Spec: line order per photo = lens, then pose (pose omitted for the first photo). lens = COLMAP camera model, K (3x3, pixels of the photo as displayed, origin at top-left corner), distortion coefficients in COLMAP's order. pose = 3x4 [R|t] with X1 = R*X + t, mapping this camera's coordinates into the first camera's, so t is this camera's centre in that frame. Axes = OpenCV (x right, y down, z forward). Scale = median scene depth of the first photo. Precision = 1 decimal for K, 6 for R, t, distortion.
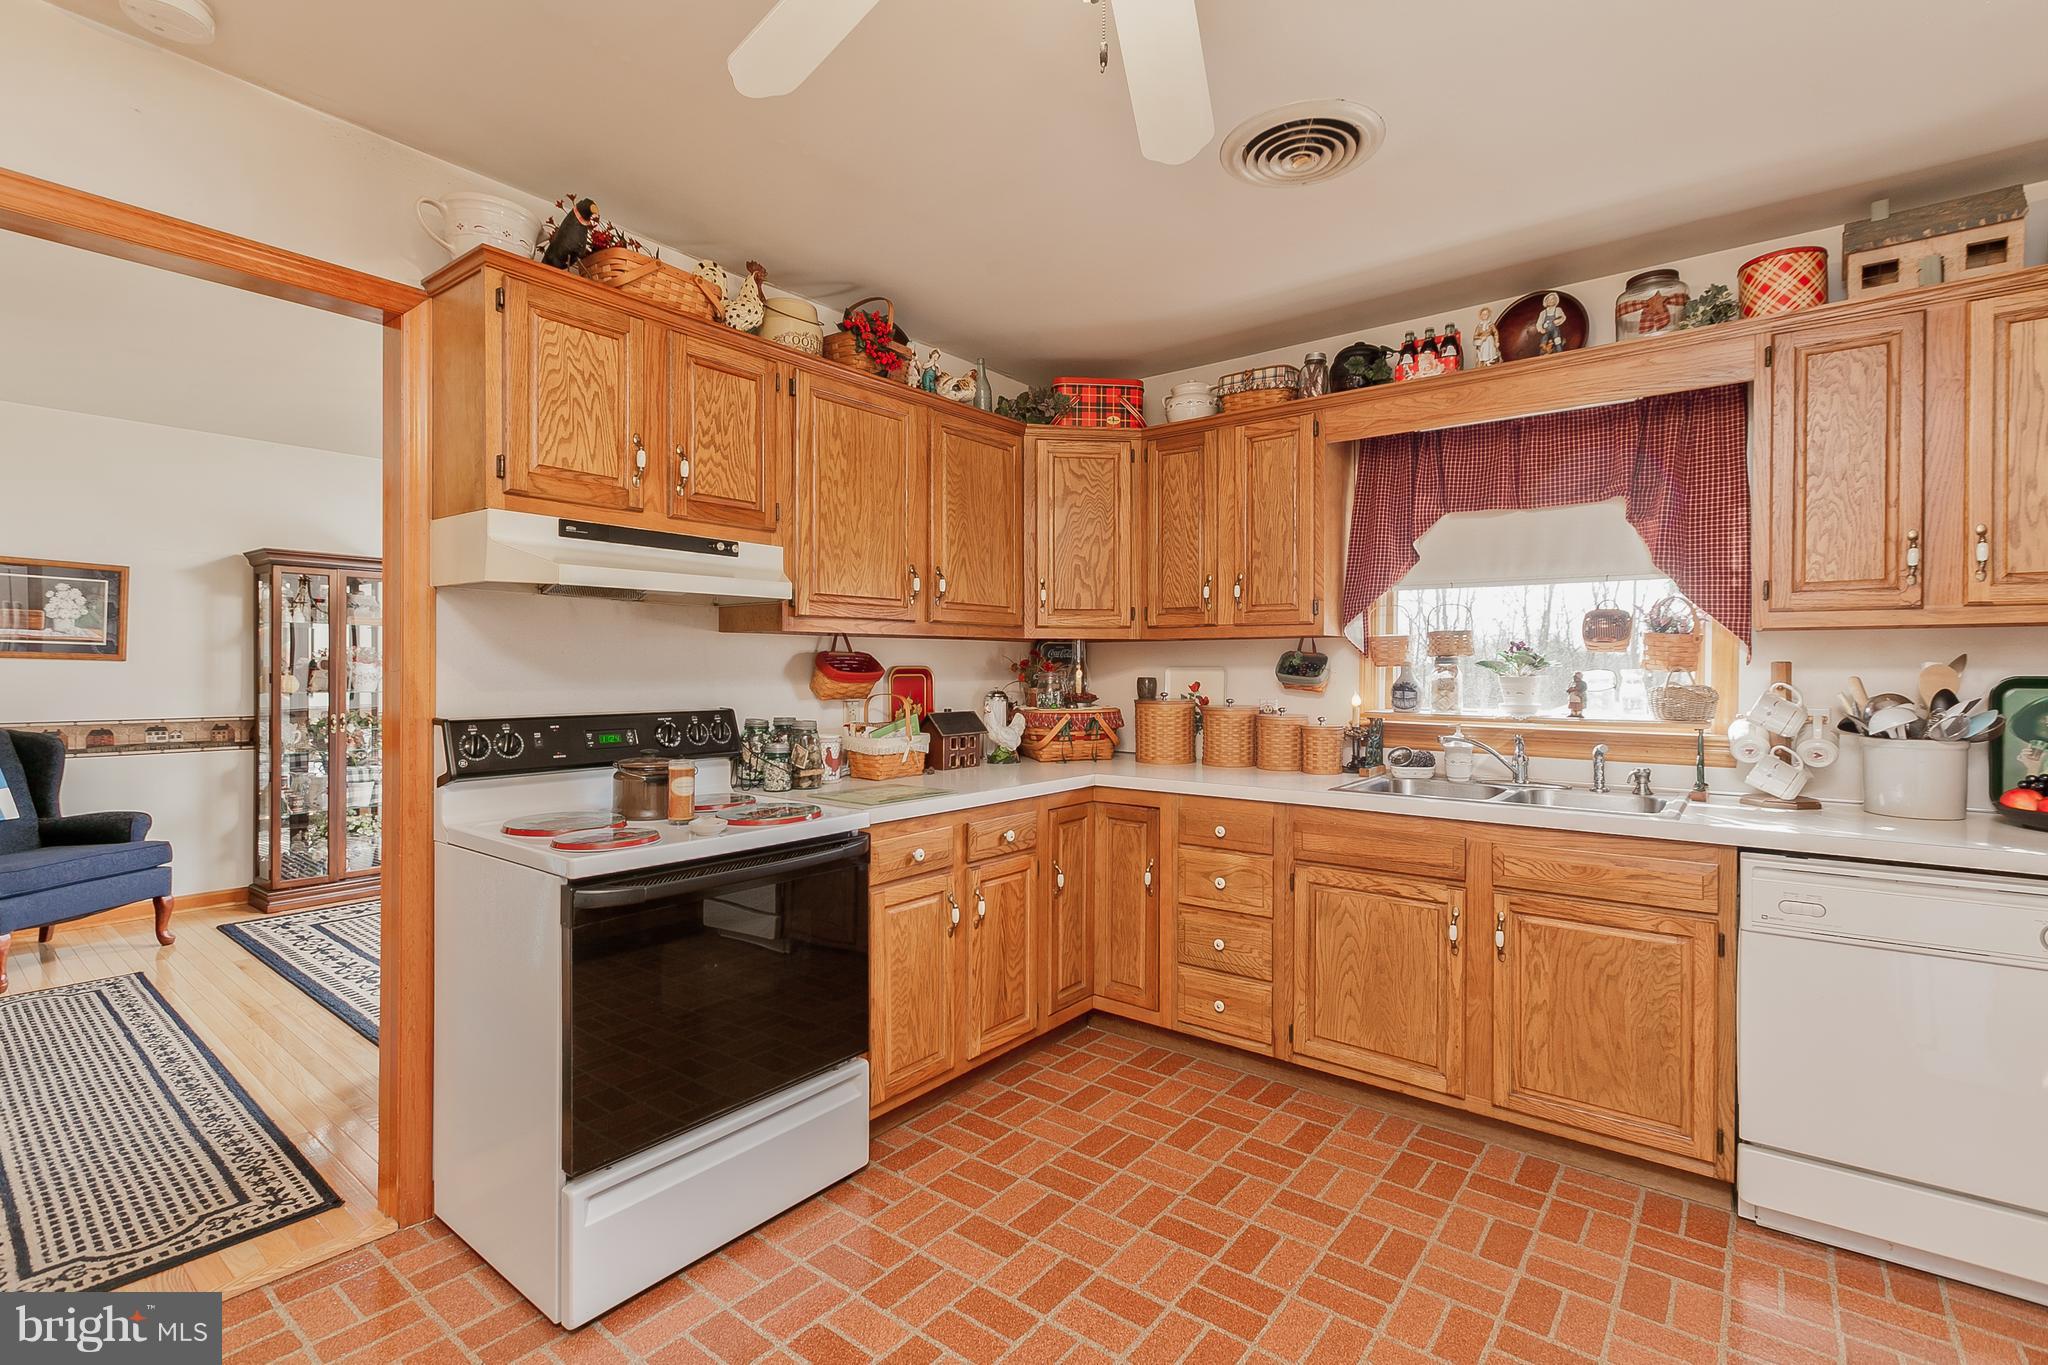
lens RADIAL K [[931.9, 0, 982.2], [0, 931.9, 674.7], [0, 0, 1]] dist [0.002100, 0.000143]
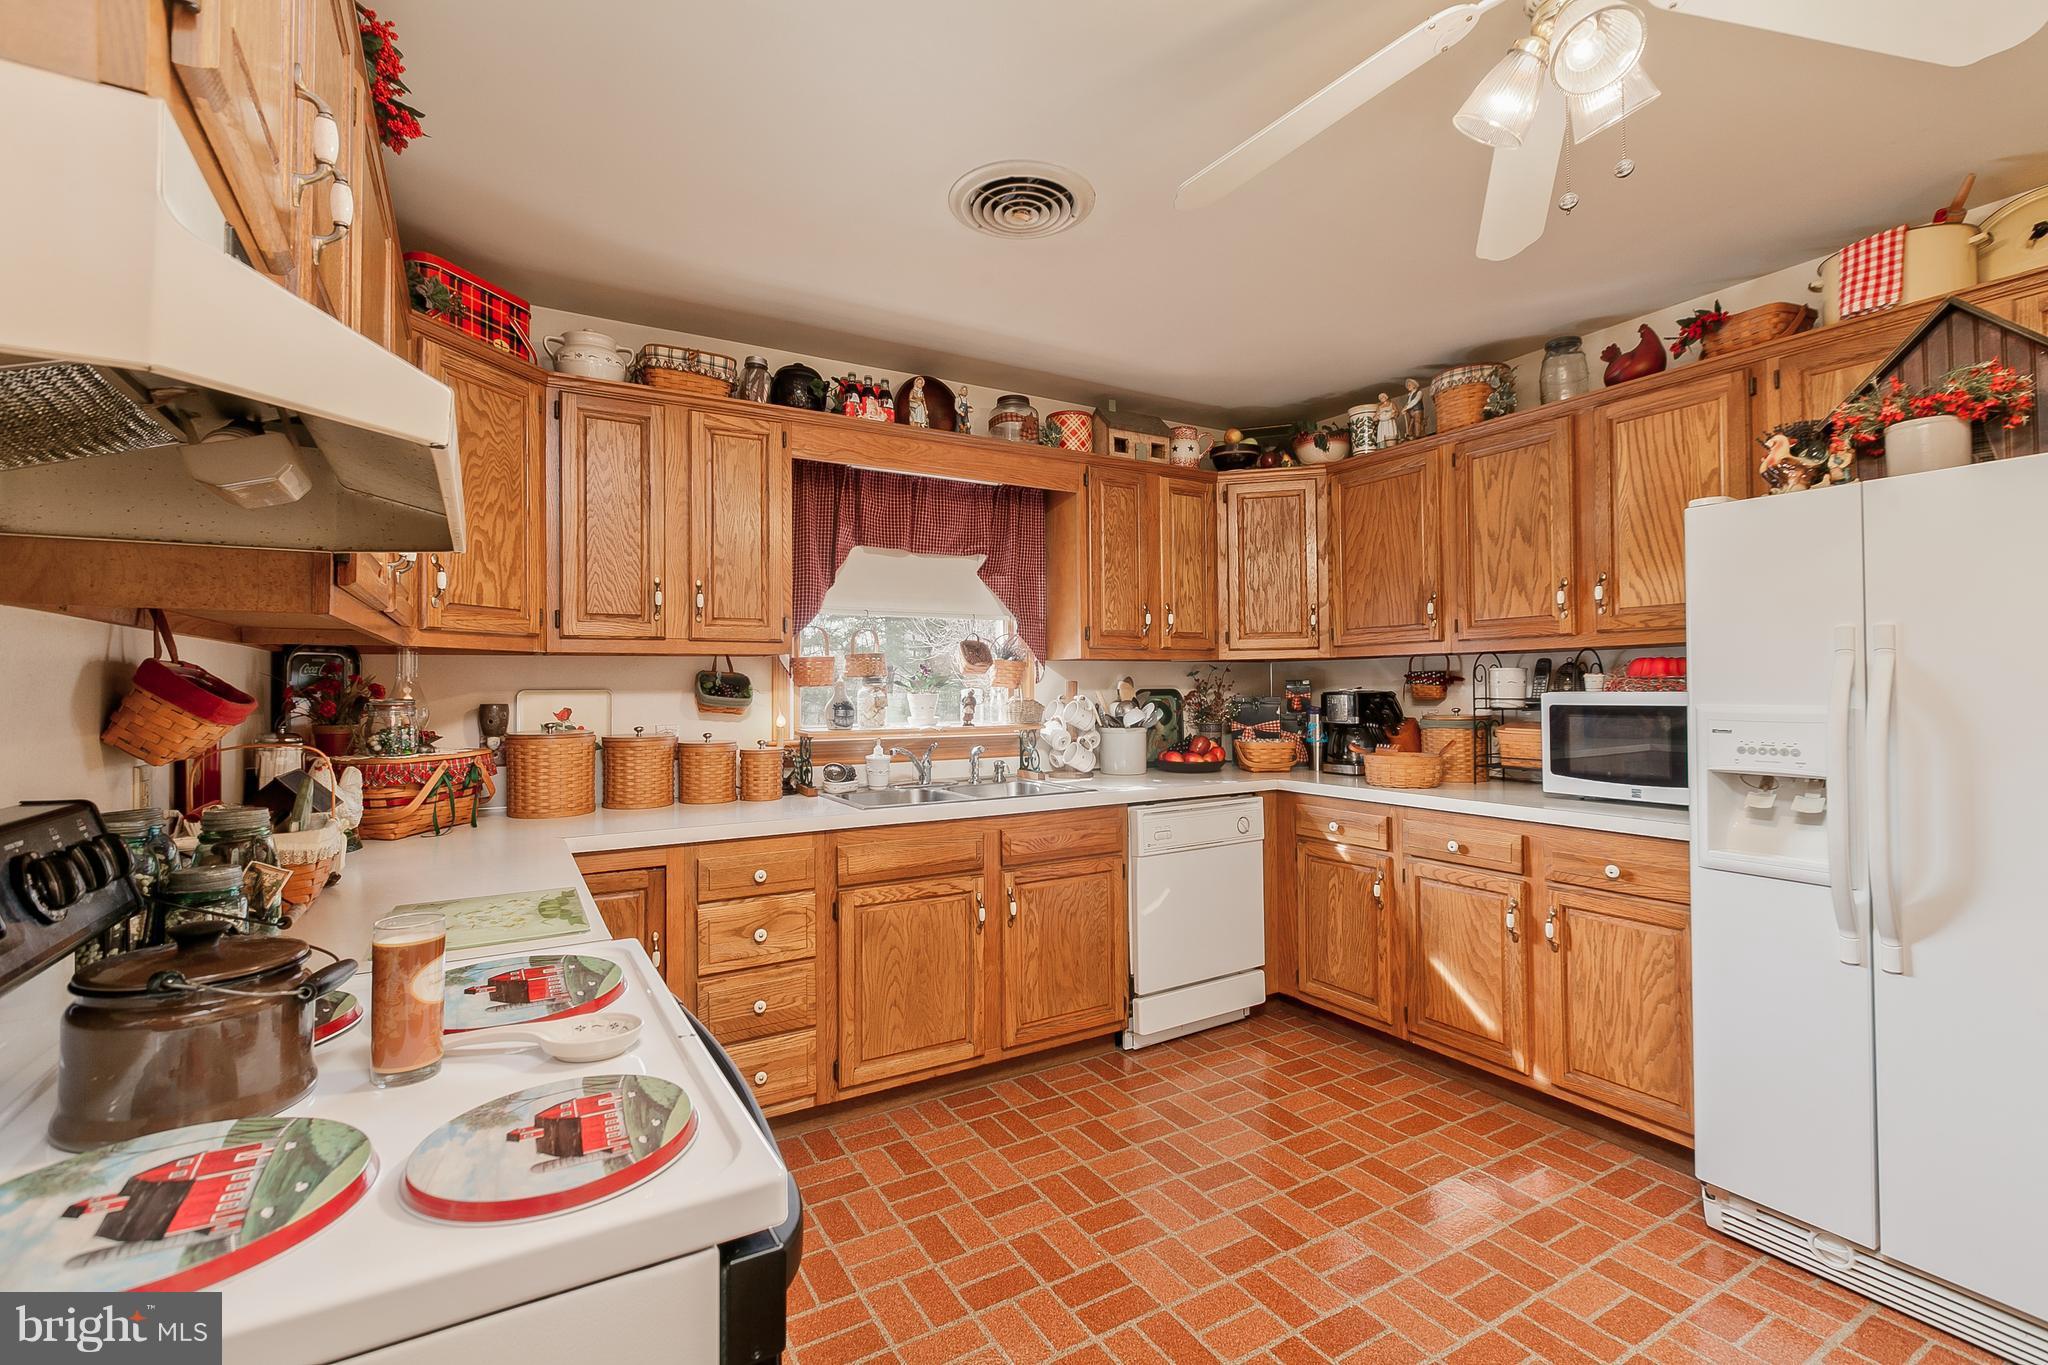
lens RADIAL K [[931.9, 0, 1023.5], [0, 931.9, 672.2], [0, 0, 1]] dist [0.002100, 0.000143]
pose [[0.332553, 0.006480, 0.943062, -0.493394], [0.014706, 0.999819, -0.012056, -0.009416], [-0.942970, 0.017878, 0.332398, 0.478634]]
